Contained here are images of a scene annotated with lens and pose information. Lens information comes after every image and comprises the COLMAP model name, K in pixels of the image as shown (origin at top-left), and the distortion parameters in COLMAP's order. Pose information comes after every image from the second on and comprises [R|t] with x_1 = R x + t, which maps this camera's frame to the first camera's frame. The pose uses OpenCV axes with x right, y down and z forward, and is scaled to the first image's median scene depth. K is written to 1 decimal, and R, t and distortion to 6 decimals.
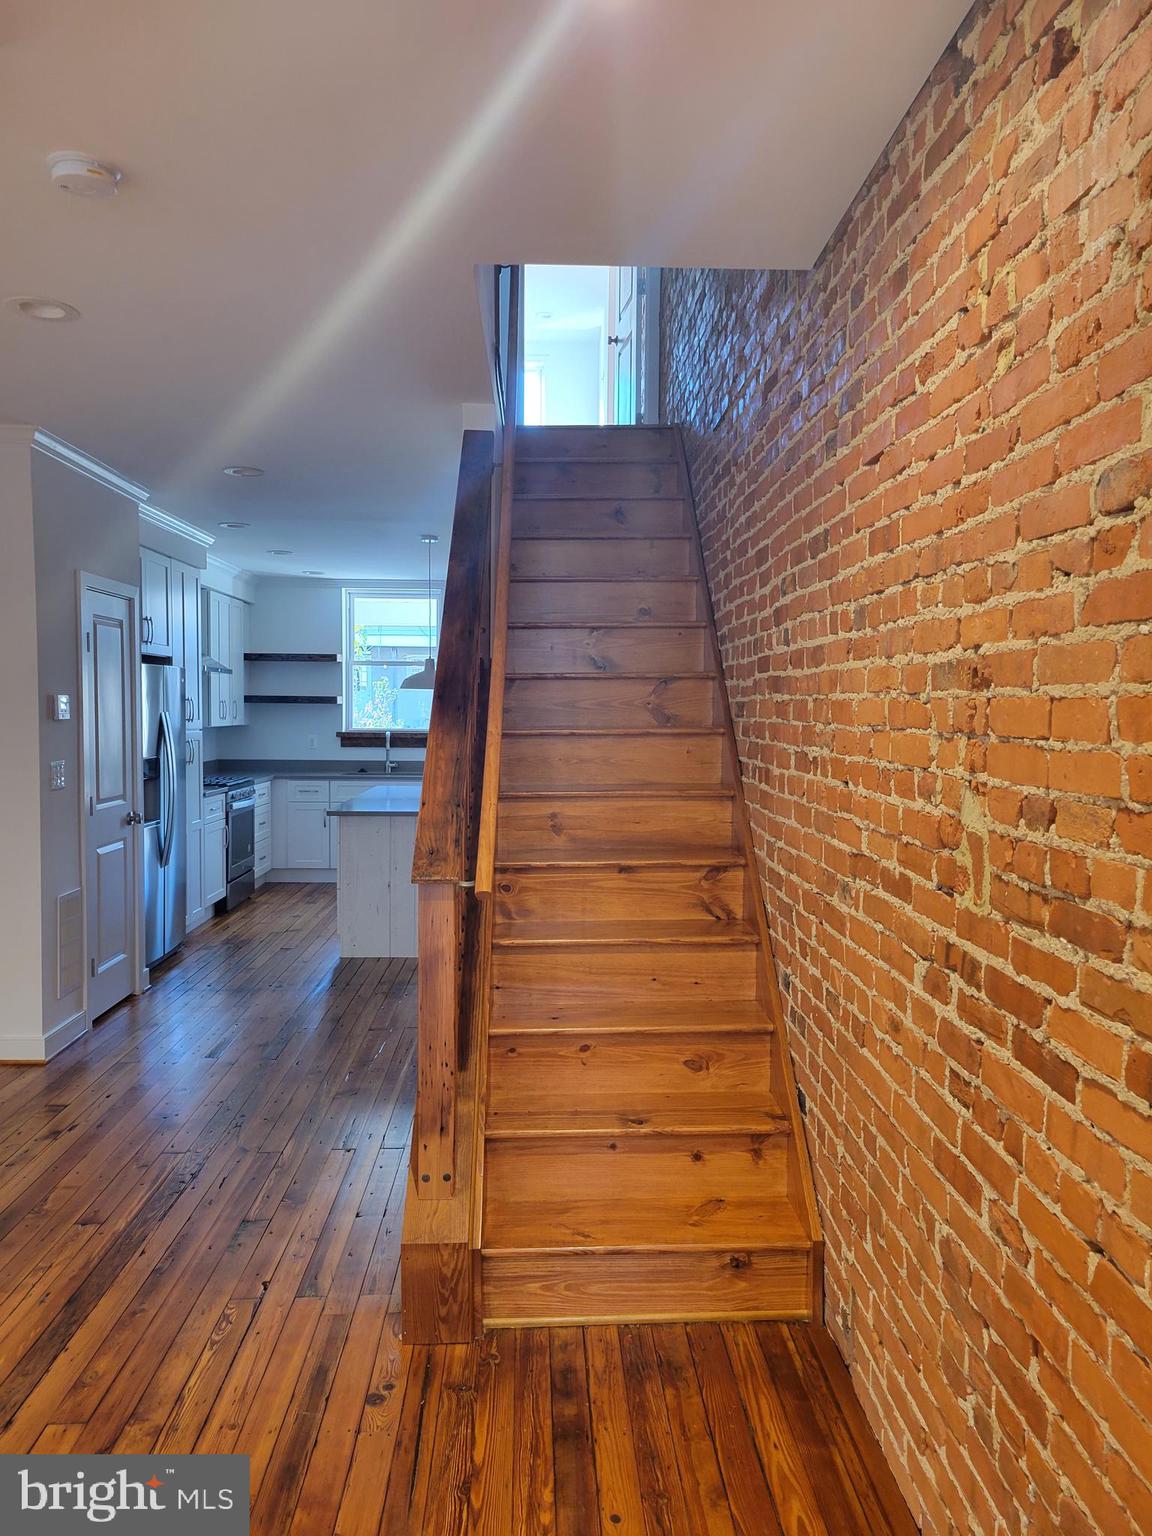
lens RADIAL K [[1147.8, 0, 574.5], [0, 1147.8, 767.2], [0, 0, 1]] dist [0.051172, -0.023690]
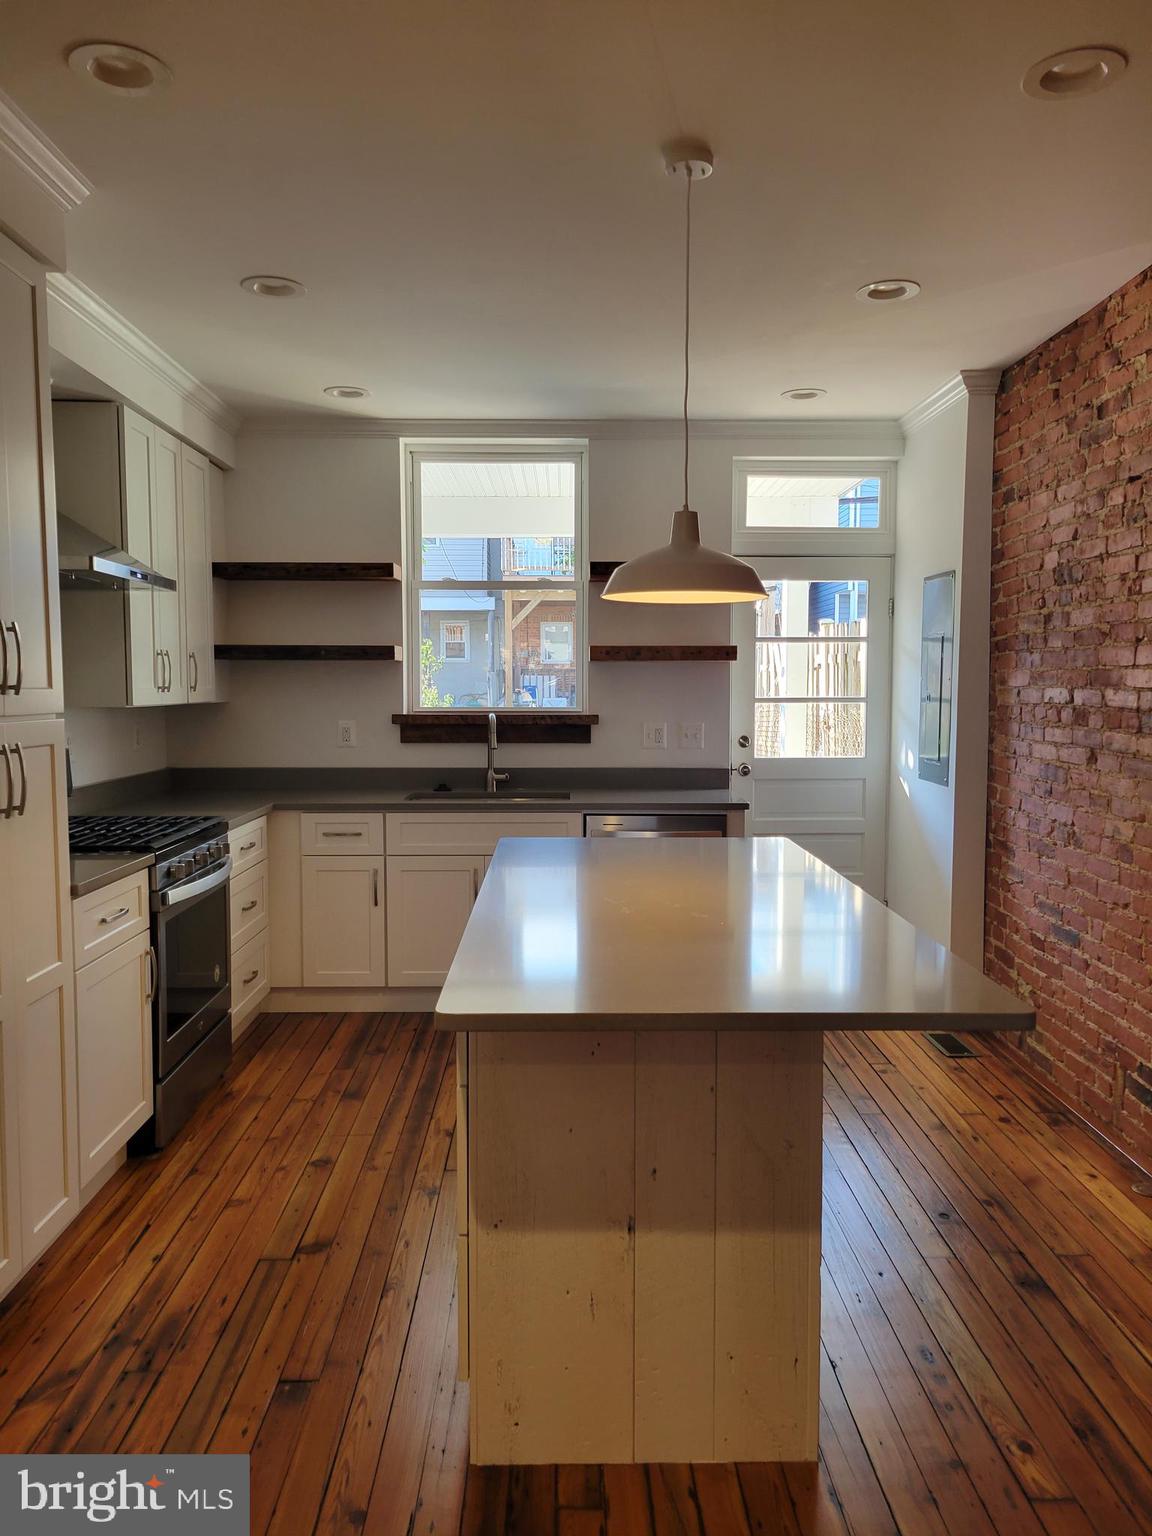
lens RADIAL K [[1147.8, 0, 578.1], [0, 1147.8, 767.3], [0, 0, 1]] dist [0.051172, -0.023690]
pose [[0.999950, -0.006233, -0.007809, -0.124147], [0.006387, 0.999781, 0.019909, -0.017274], [0.007683, -0.019958, 0.999771, 0.500011]]
